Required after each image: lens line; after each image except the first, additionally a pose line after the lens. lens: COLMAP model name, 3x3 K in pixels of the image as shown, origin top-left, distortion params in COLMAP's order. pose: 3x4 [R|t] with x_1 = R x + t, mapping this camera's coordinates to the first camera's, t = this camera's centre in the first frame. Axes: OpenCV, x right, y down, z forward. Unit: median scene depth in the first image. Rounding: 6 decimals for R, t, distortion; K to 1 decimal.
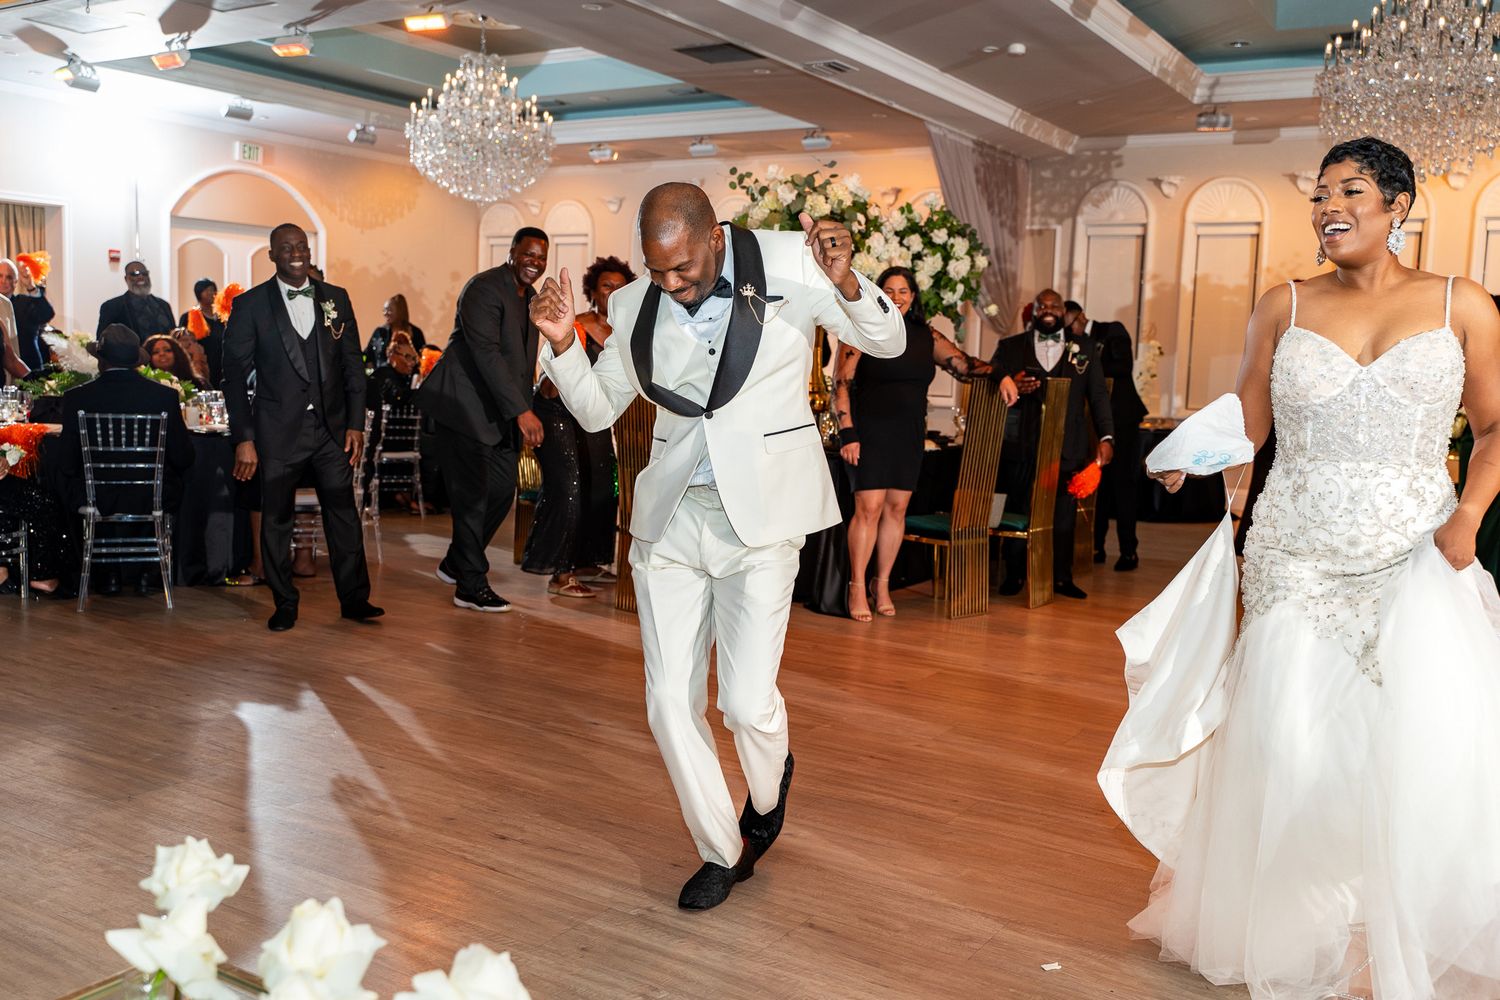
lens RADIAL K [[1359.8, 0, 750.0], [0, 1359.8, 500.0], [0, 0, 1]] dist [-0.009753, -0.002039]
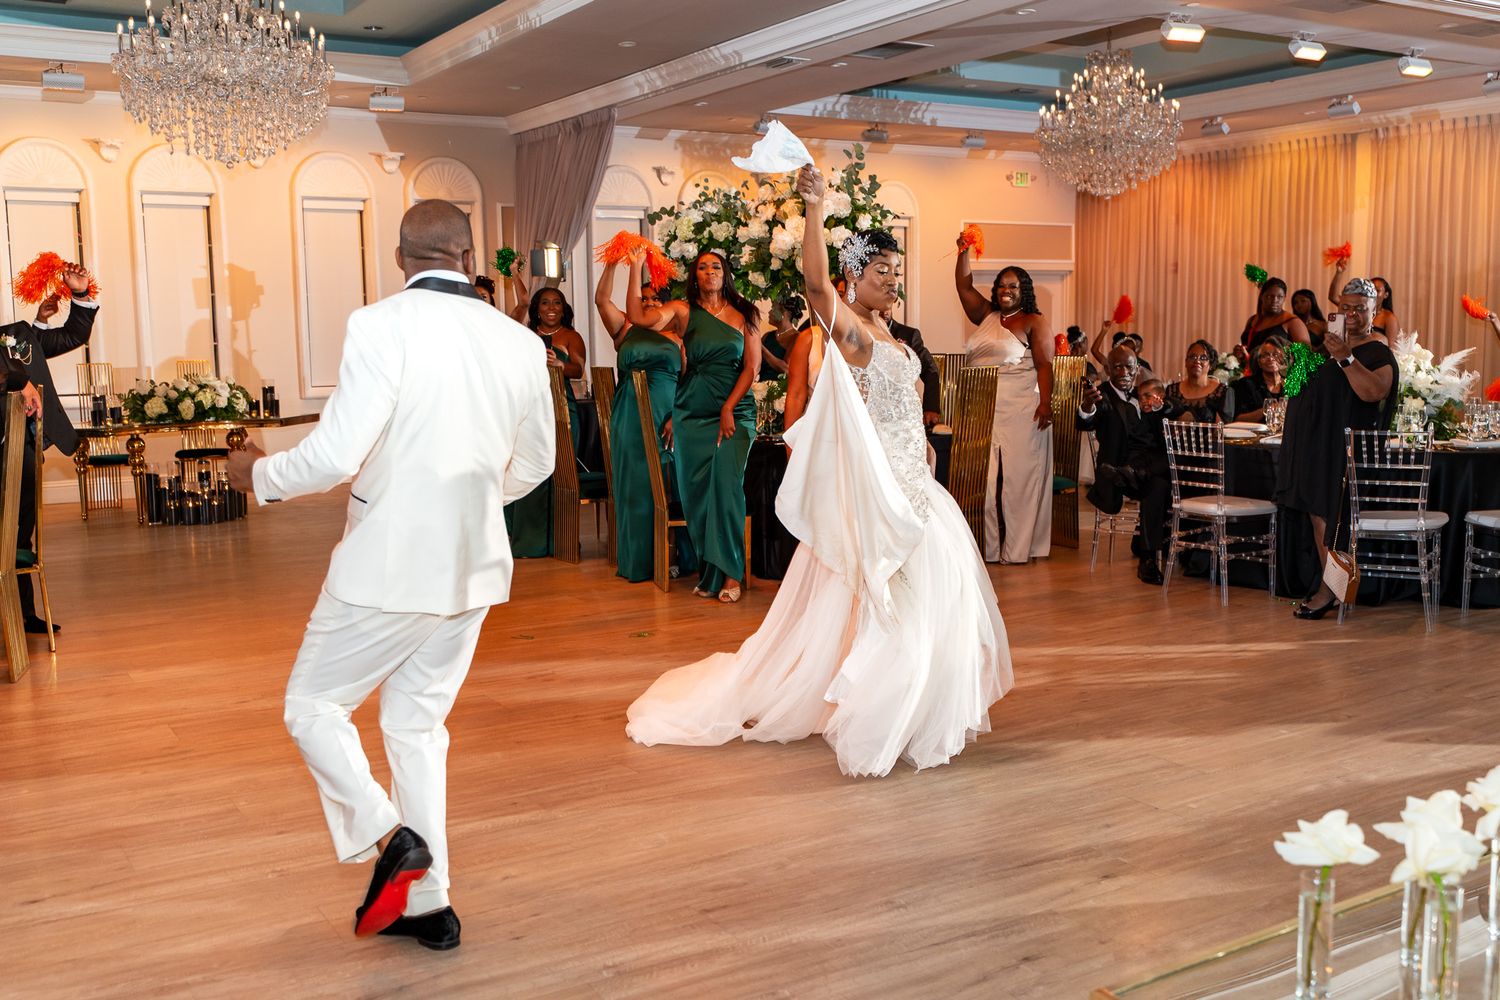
lens RADIAL K [[1427.9, 0, 753.1], [0, 1427.9, 494.4], [0, 0, 1]] dist [0.002381, 0.013154]
pose [[0.445568, -0.148259, 0.882887, -0.216410], [0.126939, 0.986691, 0.101628, -0.030712], [-0.886203, 0.066791, 0.458457, 0.101030]]
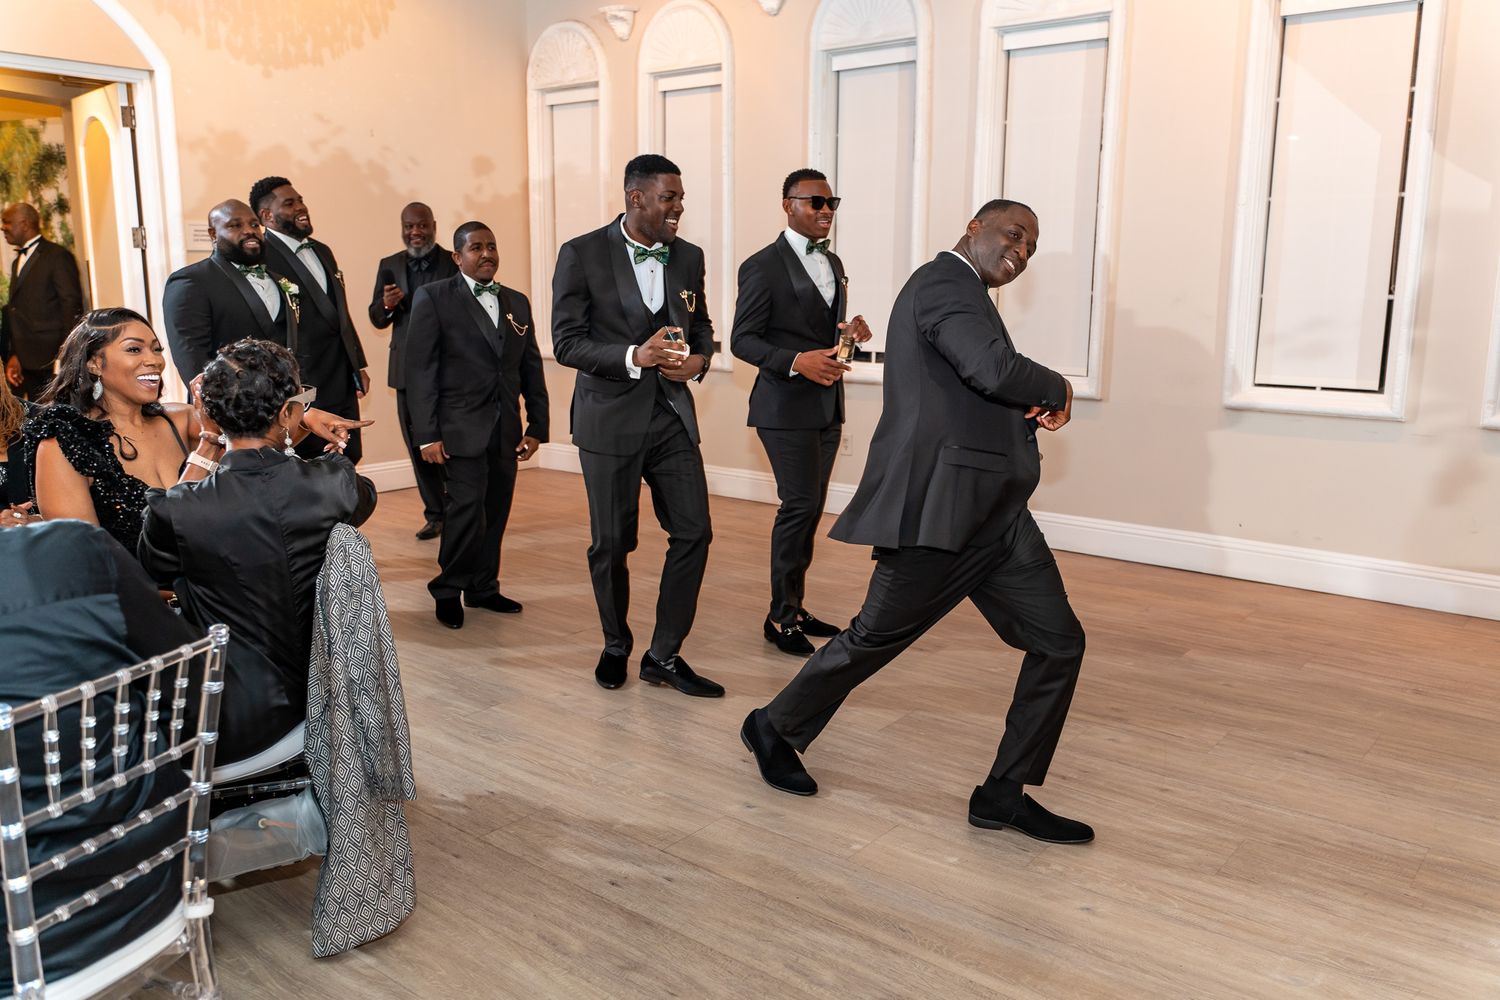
lens RADIAL K [[1184.6, 0, 750.0], [0, 1184.6, 500.0], [0, 0, 1]] dist [-0.003444, 0.005529]
pose [[0.992132, -0.003185, -0.125152, -0.072197], [0.013880, 0.996312, 0.084675, -0.096591], [0.124421, -0.085746, 0.988518, 0.733738]]
